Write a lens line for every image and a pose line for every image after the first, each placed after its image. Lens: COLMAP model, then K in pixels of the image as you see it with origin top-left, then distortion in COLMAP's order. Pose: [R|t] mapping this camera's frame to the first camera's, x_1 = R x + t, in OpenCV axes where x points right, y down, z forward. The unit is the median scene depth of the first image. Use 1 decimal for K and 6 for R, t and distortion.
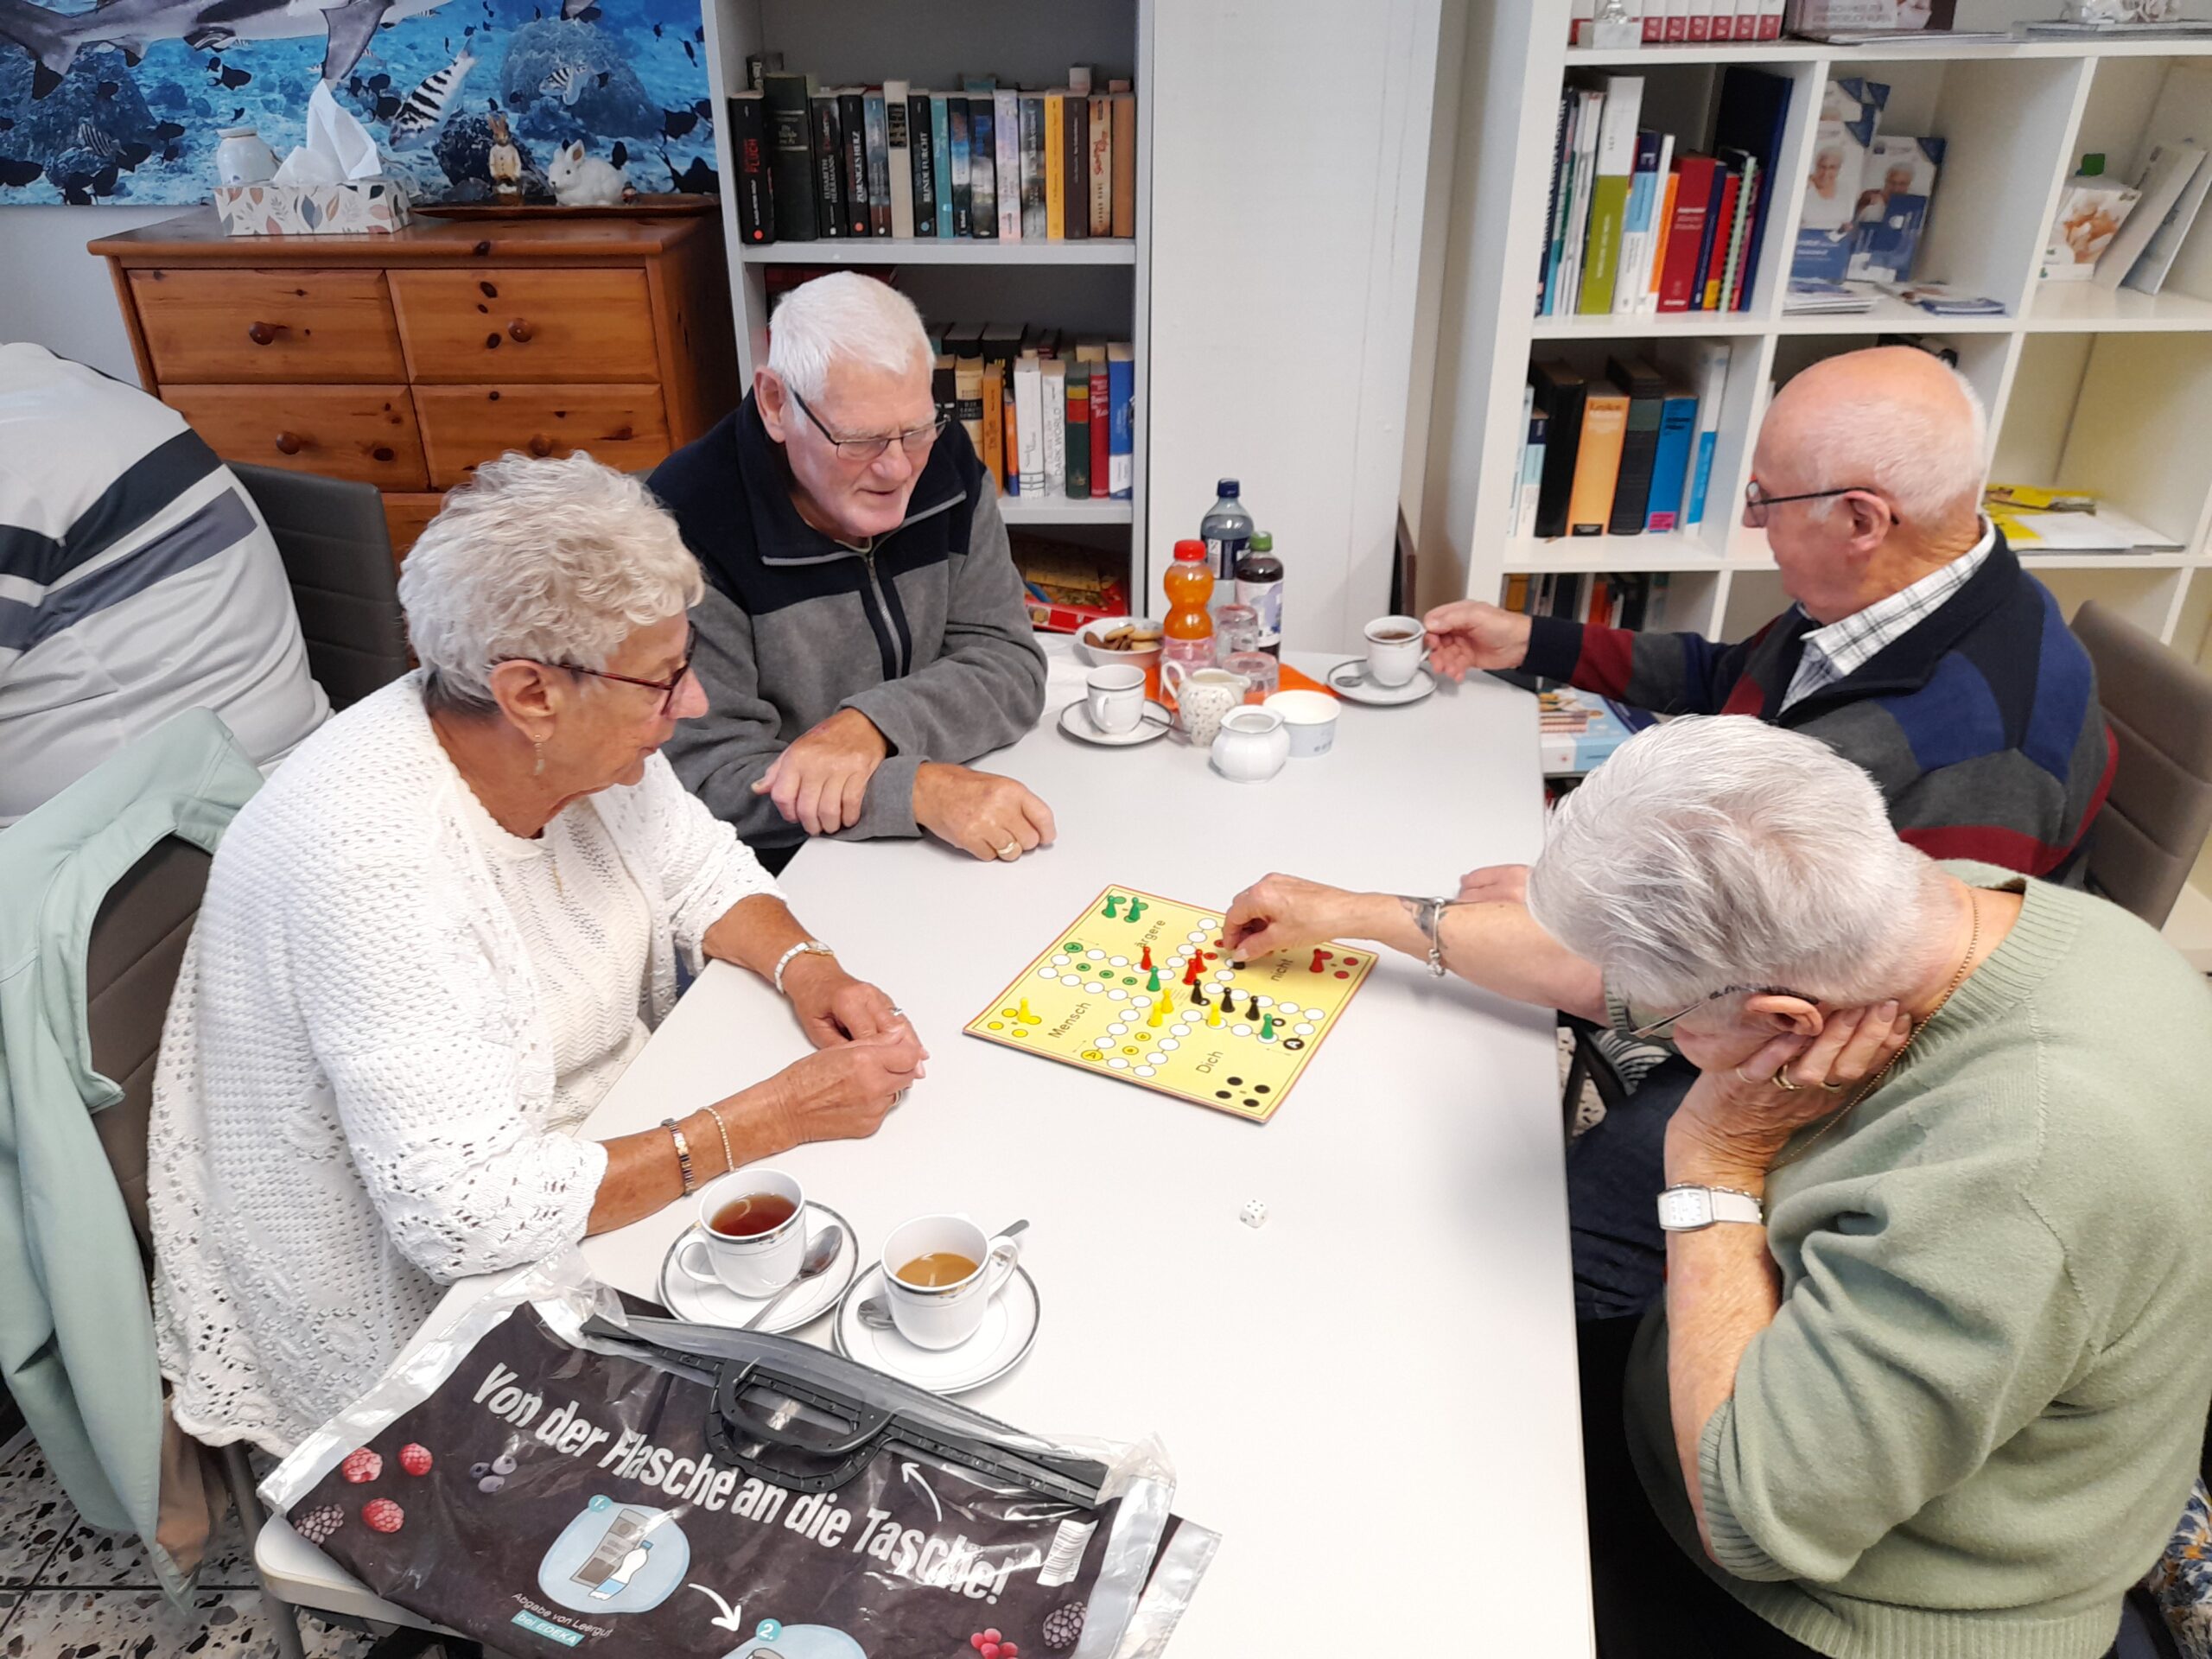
lens RADIAL K [[1620.2, 0, 1106.0], [0, 1620.2, 829.5], [0, 0, 1]] dist [0.022000, 0.014109]
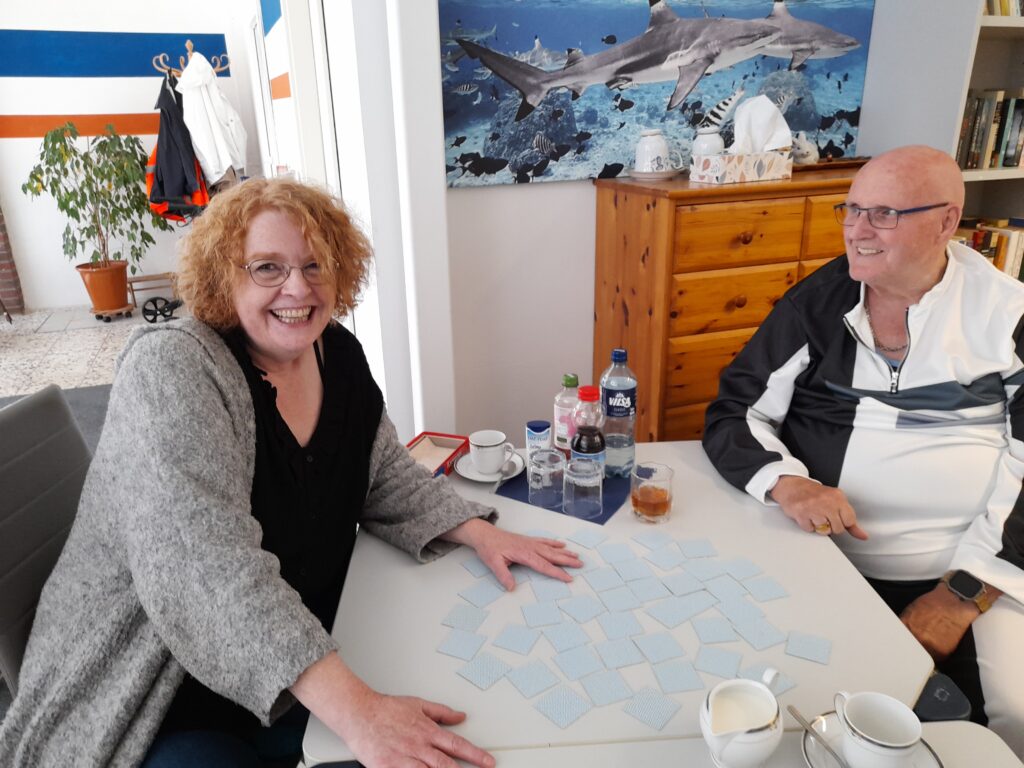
lens RADIAL K [[735.6, 0, 510.1], [0, 735.6, 400.2], [0, 0, 1]] dist [0.010373, 0.003799]
pose [[0.932758, -0.141523, 0.331562, -0.950106], [0.181671, 0.978929, -0.093237, -0.104095], [-0.311380, 0.147203, 0.938815, 0.357553]]
